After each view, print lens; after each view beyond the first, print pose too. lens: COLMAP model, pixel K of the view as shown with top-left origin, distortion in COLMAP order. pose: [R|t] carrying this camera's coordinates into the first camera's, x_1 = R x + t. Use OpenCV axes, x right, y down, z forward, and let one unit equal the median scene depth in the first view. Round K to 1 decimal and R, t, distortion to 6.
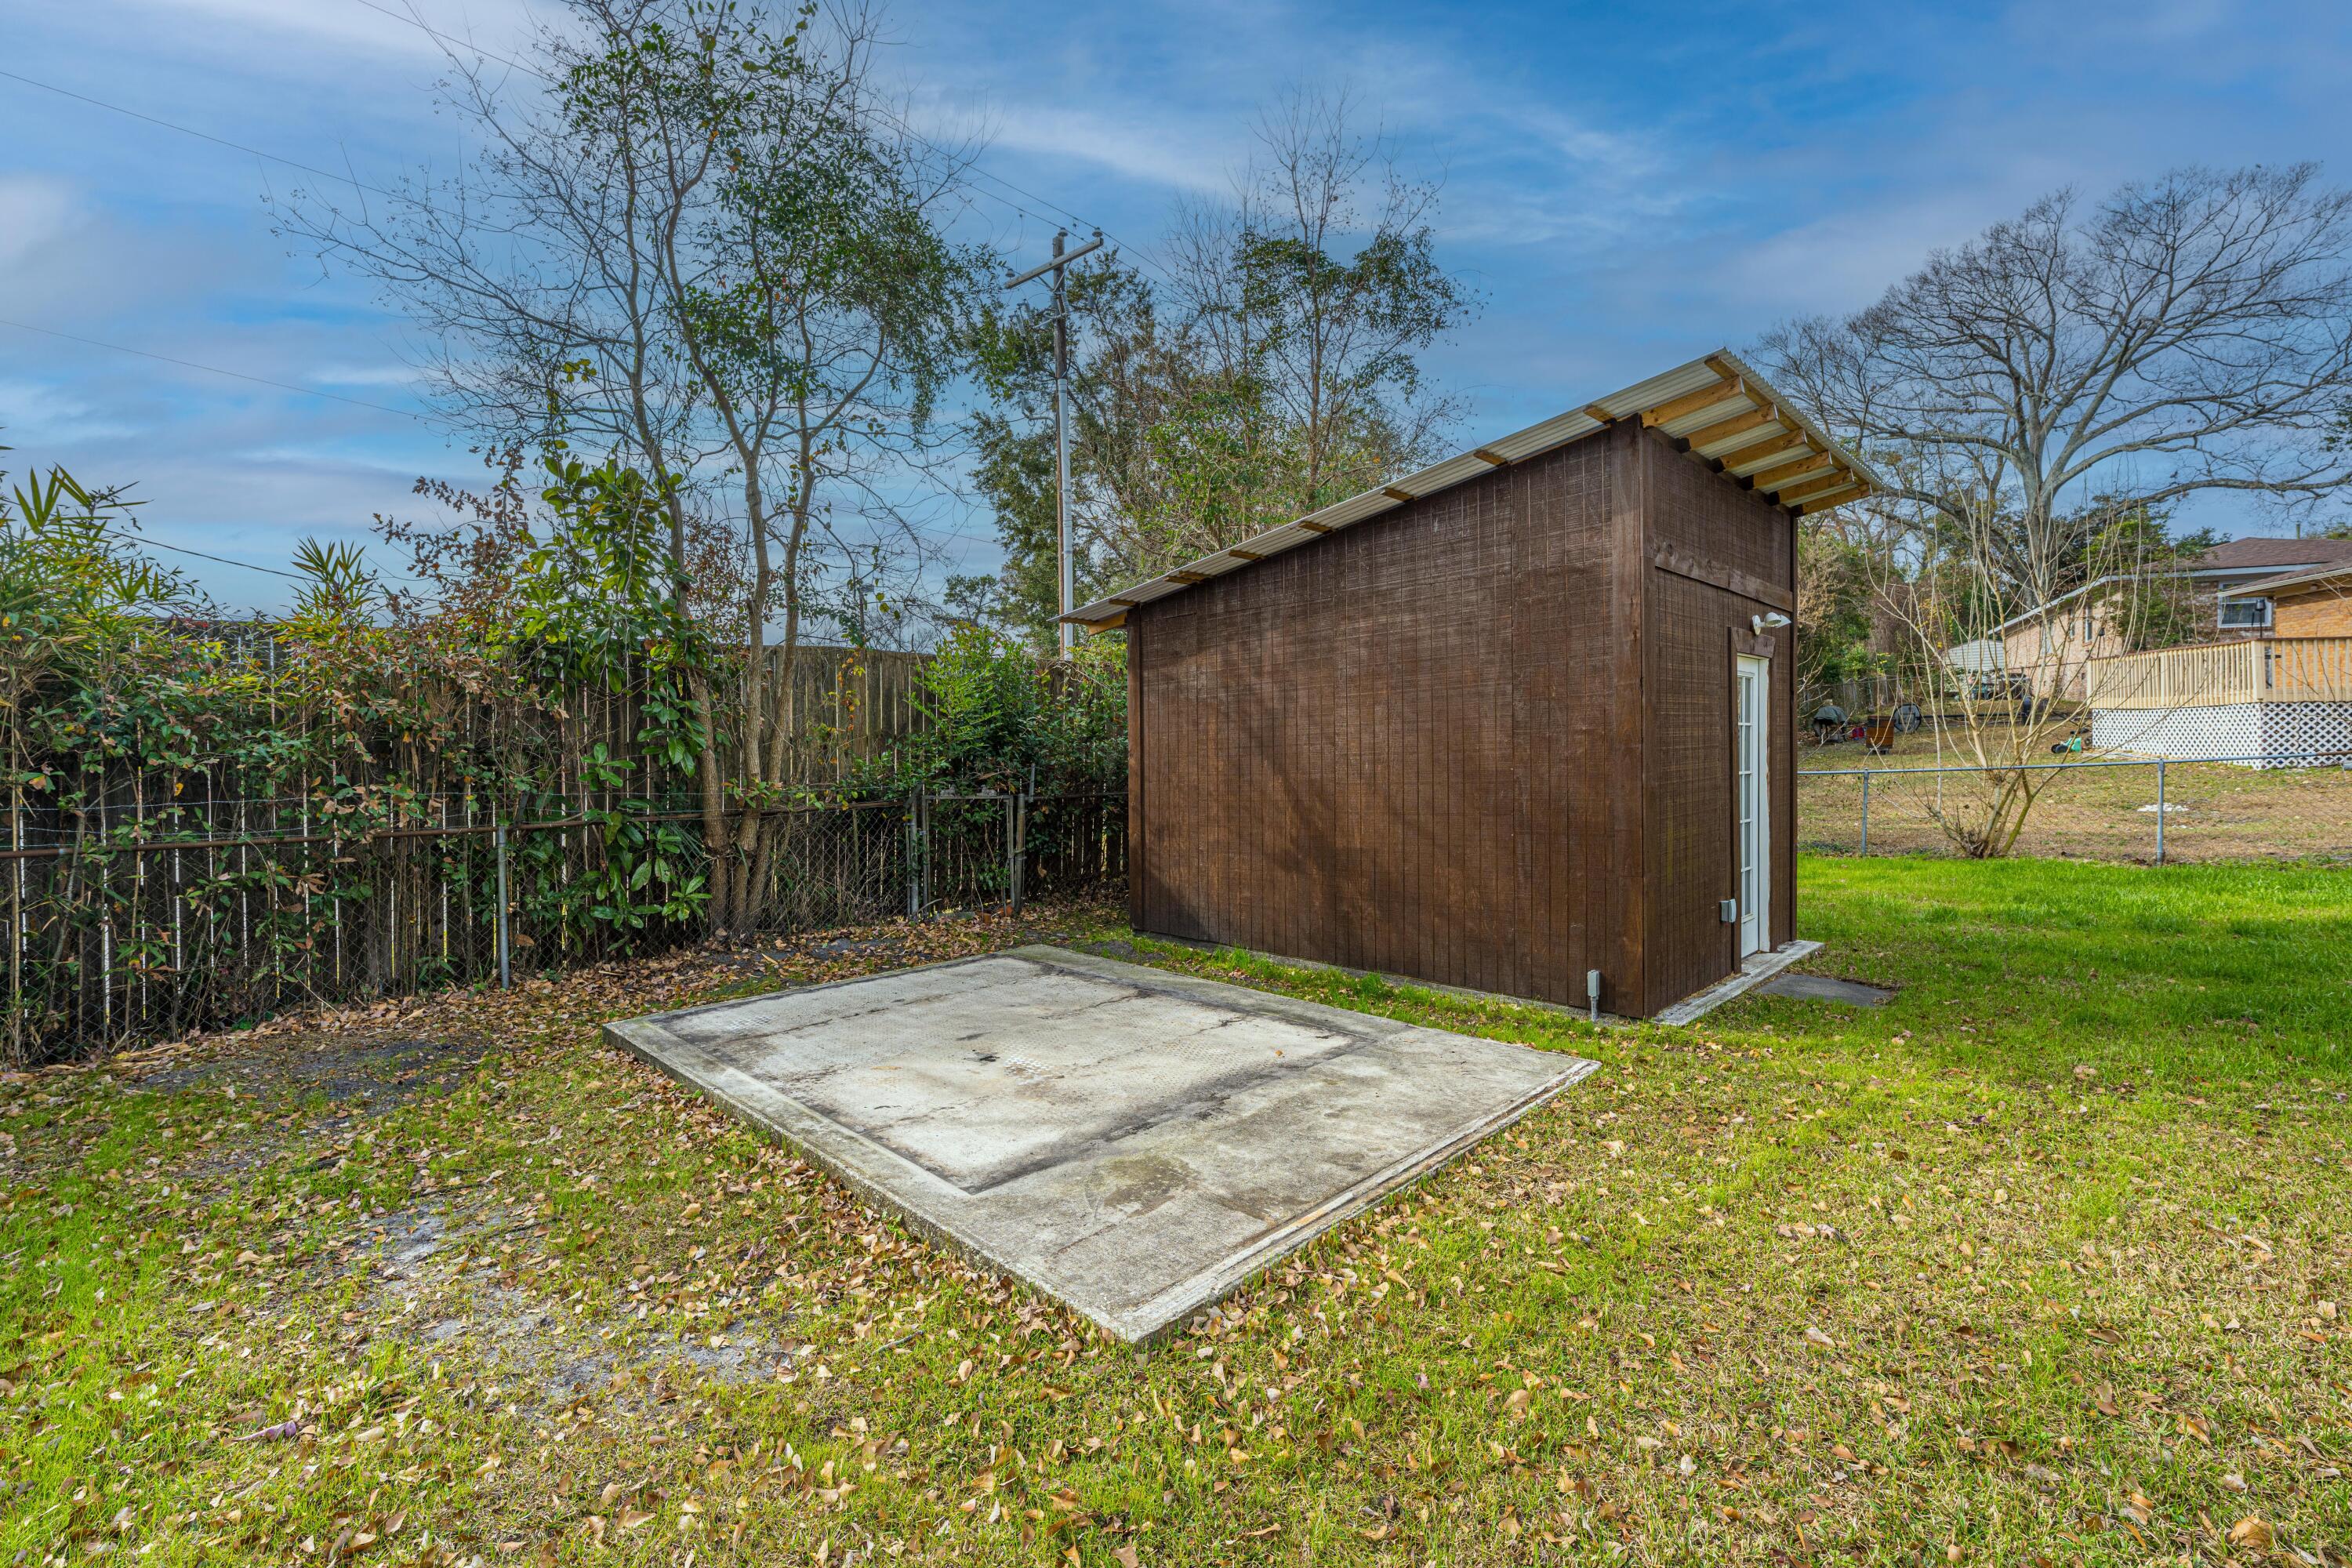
lens RADIAL K [[1068.6, 0, 1168.6], [0, 1068.6, 780.0], [0, 0, 1]] dist [0.000439, 0.000152]
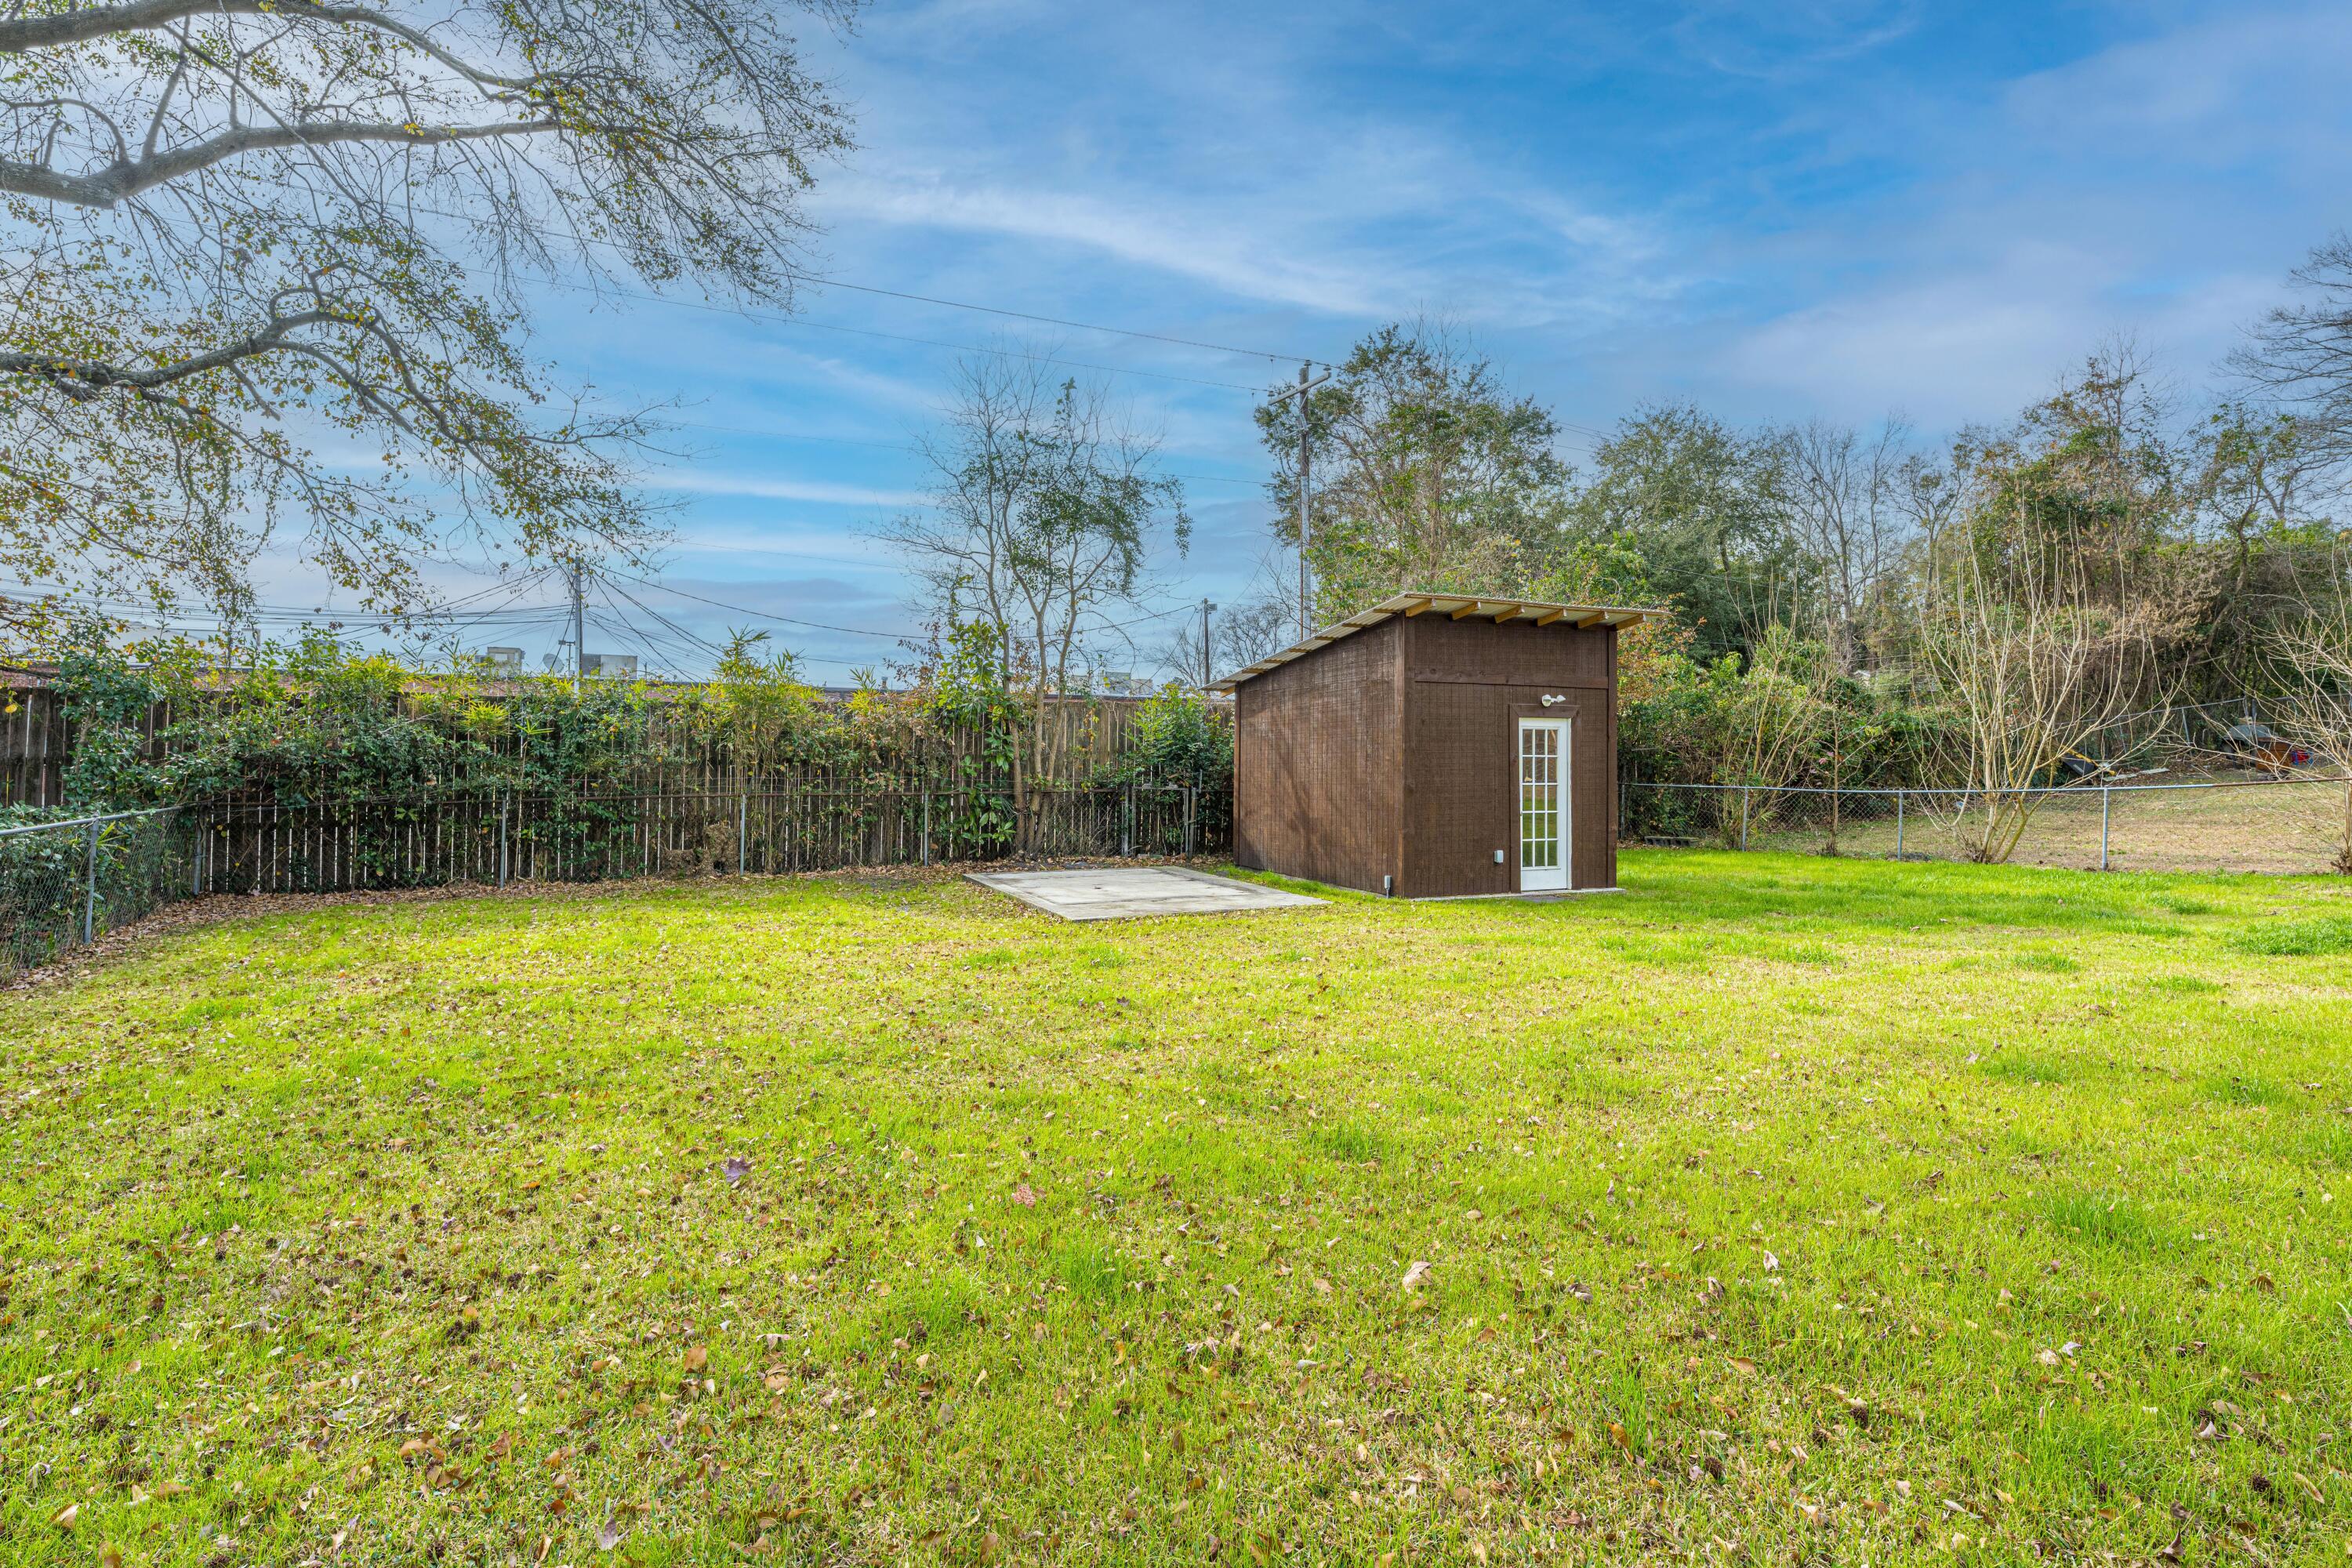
lens RADIAL K [[1150.3, 0, 1178.3], [0, 1150.3, 770.1], [0, 0, 1]] dist [-0.004062, -0.000814]
pose [[0.945166, 0.022373, -0.325822, 0.581310], [-0.027075, 0.999584, -0.009901, 0.005320], [0.325465, 0.018180, 0.945379, -0.978527]]
